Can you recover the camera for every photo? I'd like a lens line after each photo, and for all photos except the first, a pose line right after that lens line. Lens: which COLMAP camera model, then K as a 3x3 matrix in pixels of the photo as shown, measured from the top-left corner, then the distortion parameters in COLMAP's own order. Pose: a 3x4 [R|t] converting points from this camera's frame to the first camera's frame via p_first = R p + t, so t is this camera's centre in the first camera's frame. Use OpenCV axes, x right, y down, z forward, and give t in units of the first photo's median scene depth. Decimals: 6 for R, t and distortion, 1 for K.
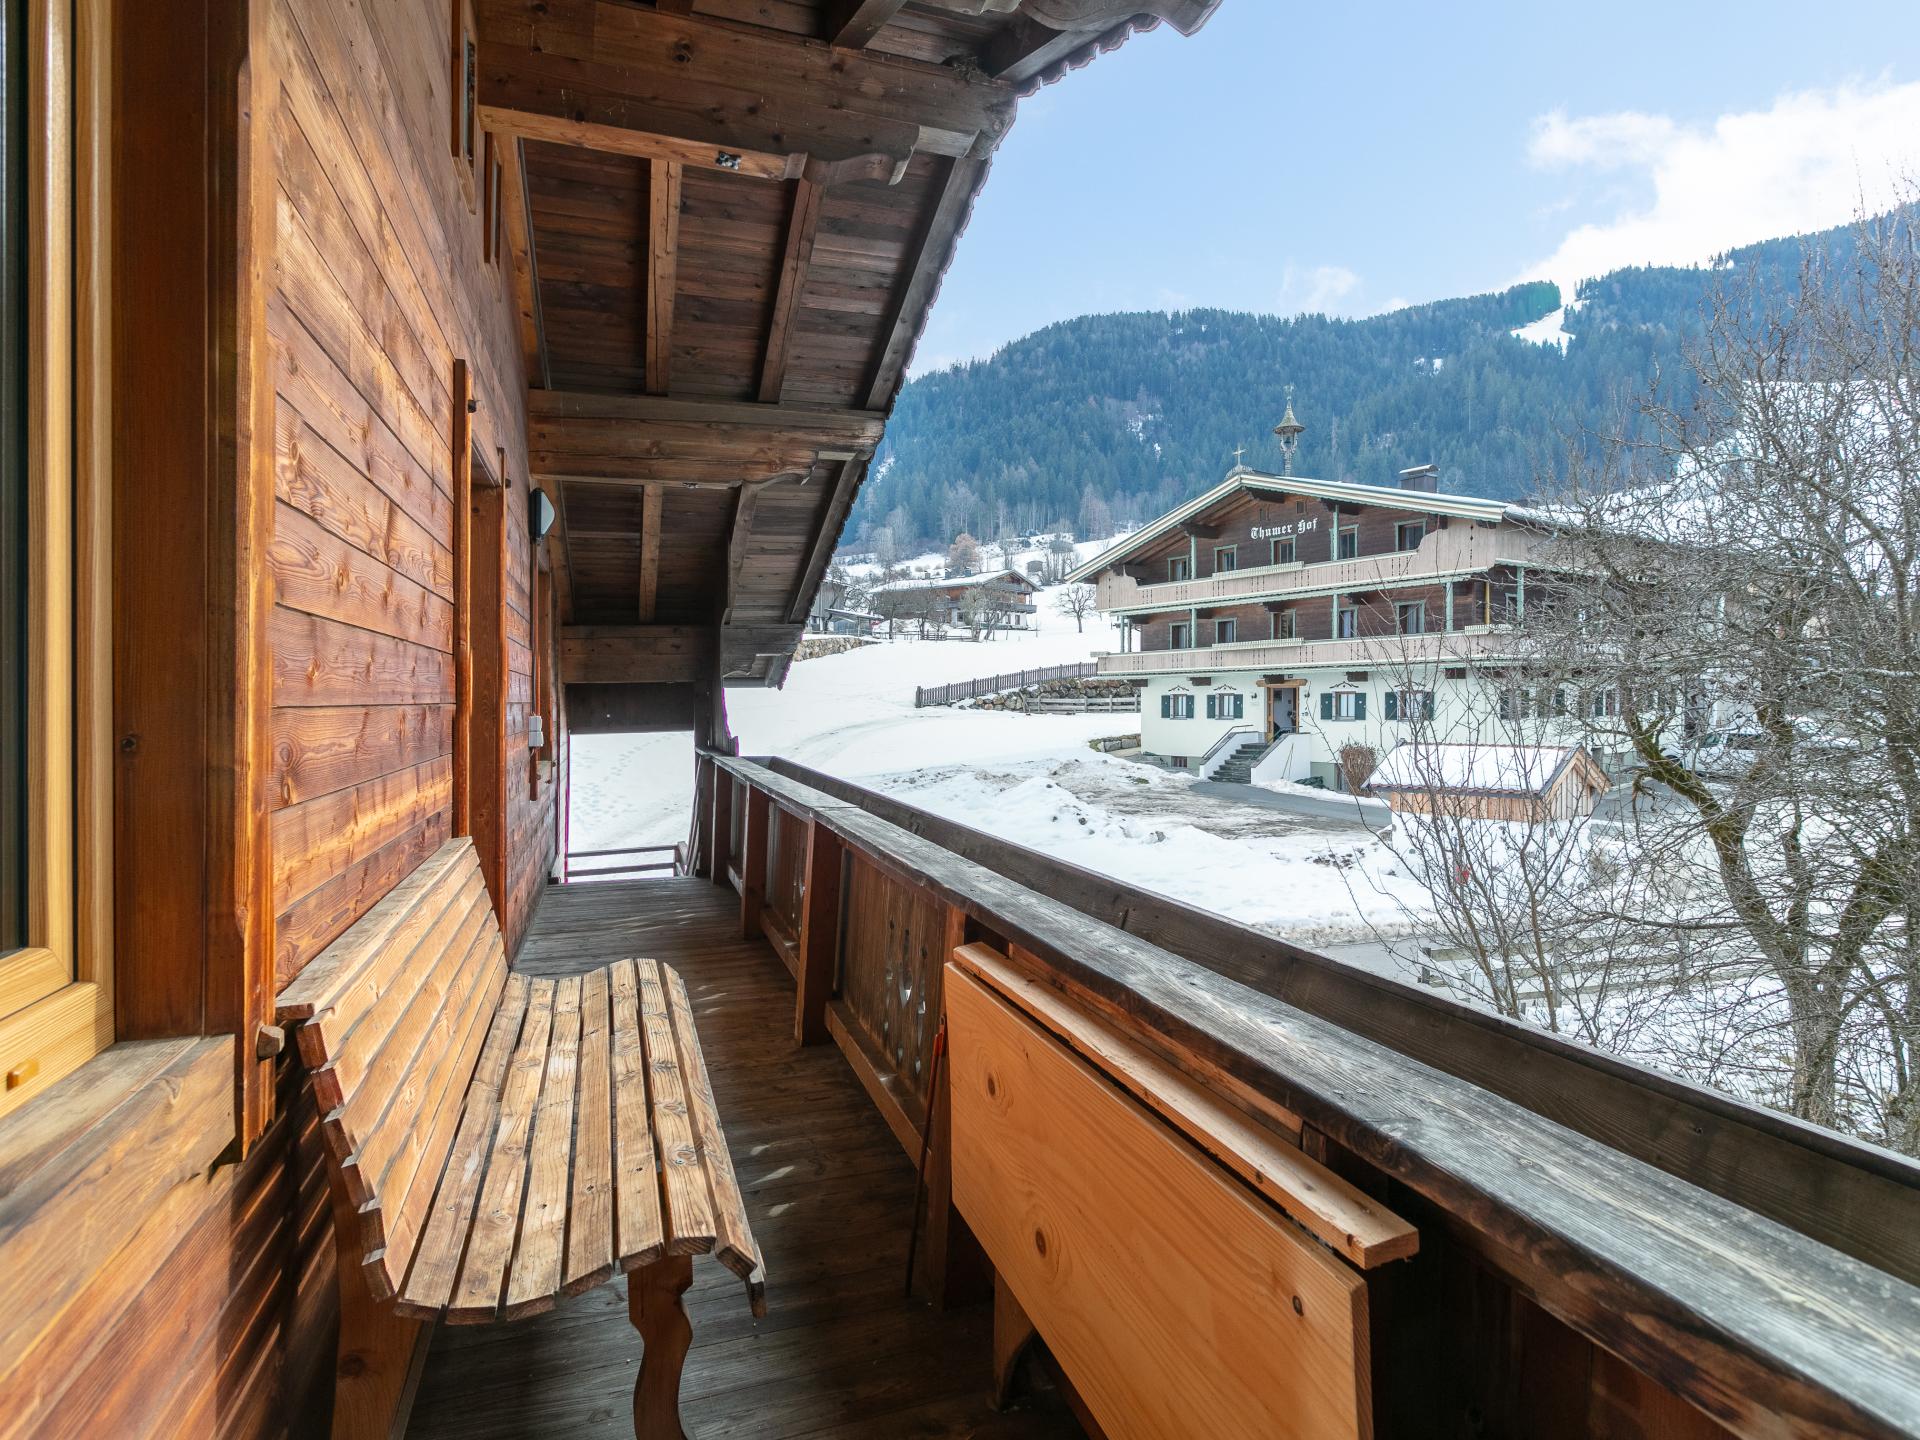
lens RADIAL K [[1046.2, 0, 960.0], [0, 1046.2, 720.0], [0, 0, 1]] dist [0.001124, 0.001510]
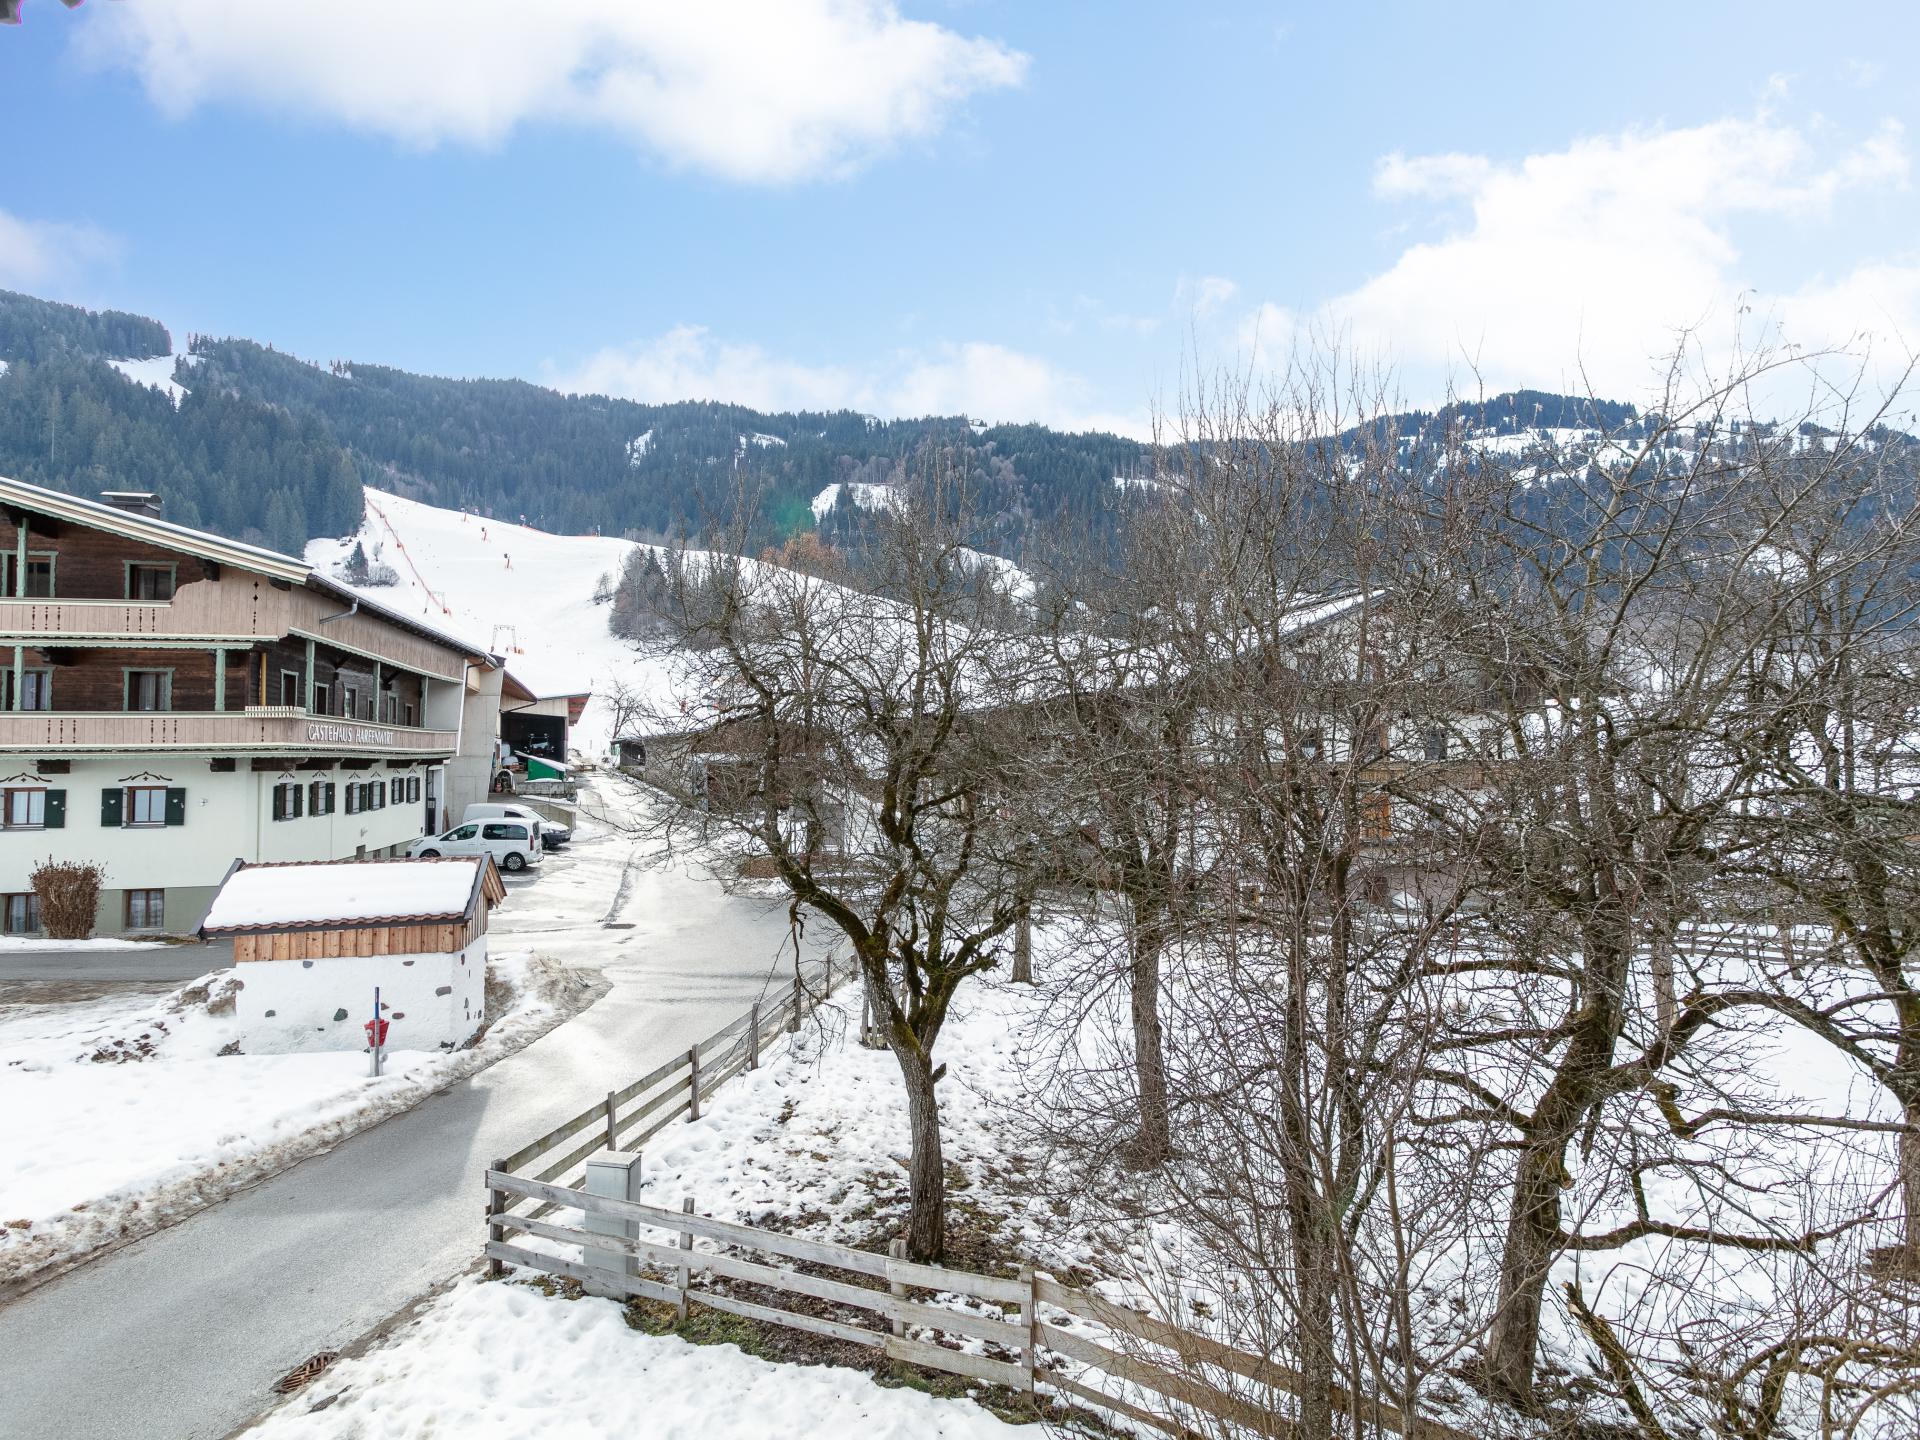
lens RADIAL K [[1046.2, 0, 960.0], [0, 1046.2, 720.0], [0, 0, 1]] dist [0.001124, 0.001510]
pose [[0.363193, 0.047618, 0.930496, -0.055338], [0.024162, 0.997876, -0.060497, -0.015497], [-0.931400, 0.044454, 0.361271, 0.179544]]
